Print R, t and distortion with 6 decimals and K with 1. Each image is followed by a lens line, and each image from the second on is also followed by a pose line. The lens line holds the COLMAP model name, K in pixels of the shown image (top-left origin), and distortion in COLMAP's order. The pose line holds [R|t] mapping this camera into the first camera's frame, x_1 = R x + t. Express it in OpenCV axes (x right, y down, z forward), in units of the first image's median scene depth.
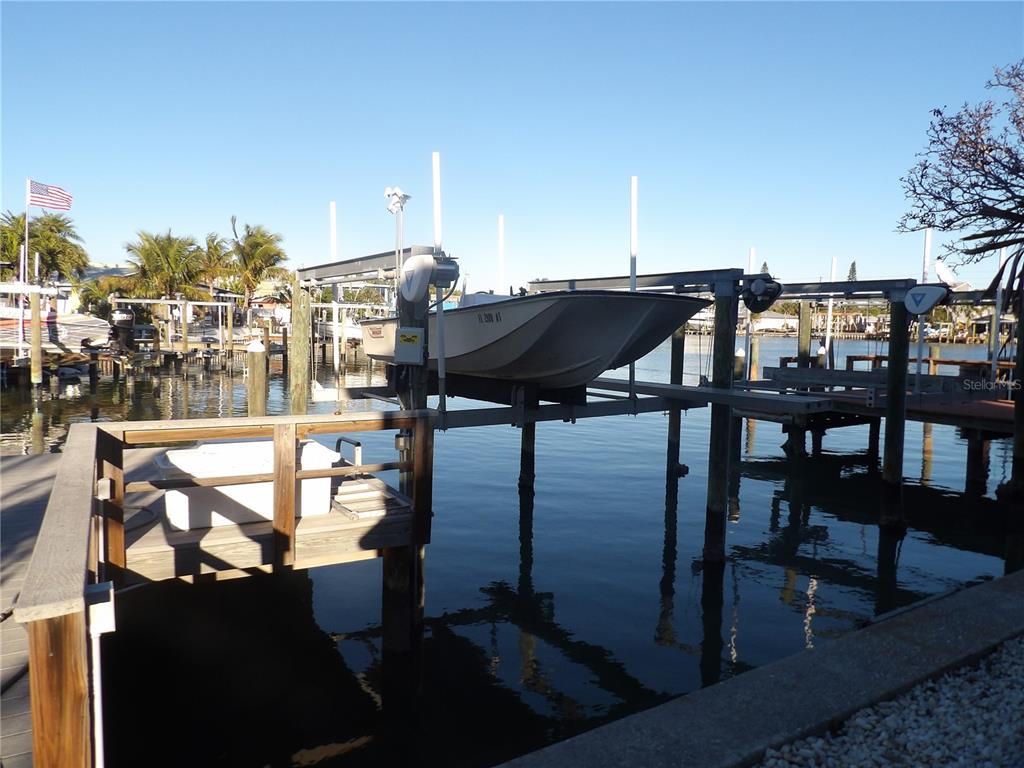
lens RADIAL K [[735.2, 0, 513.9], [0, 735.2, 381.3], [0, 0, 1]] dist [-0.038107, 0.047187]
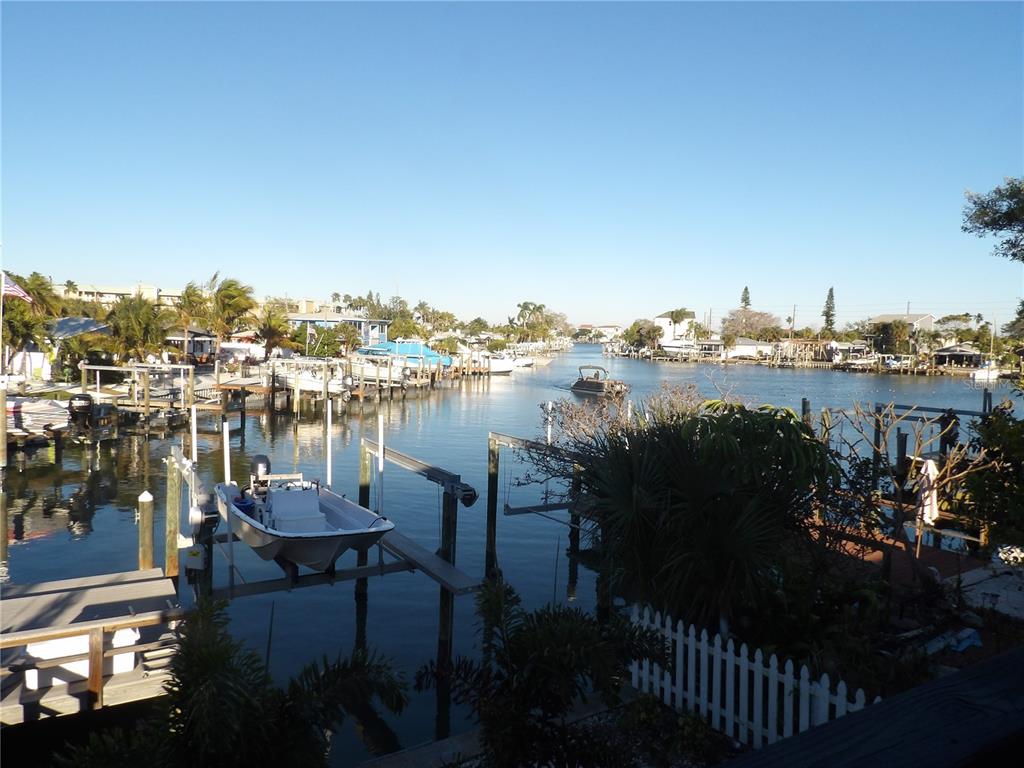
lens RADIAL K [[735.2, 0, 513.9], [0, 735.2, 381.3], [0, 0, 1]] dist [-0.038107, 0.047187]
pose [[0.999966, 0.004784, 0.006697, 0.146119], [-0.004656, 0.999811, -0.018897, -0.109487], [-0.006786, 0.018865, 0.999799, -0.163360]]
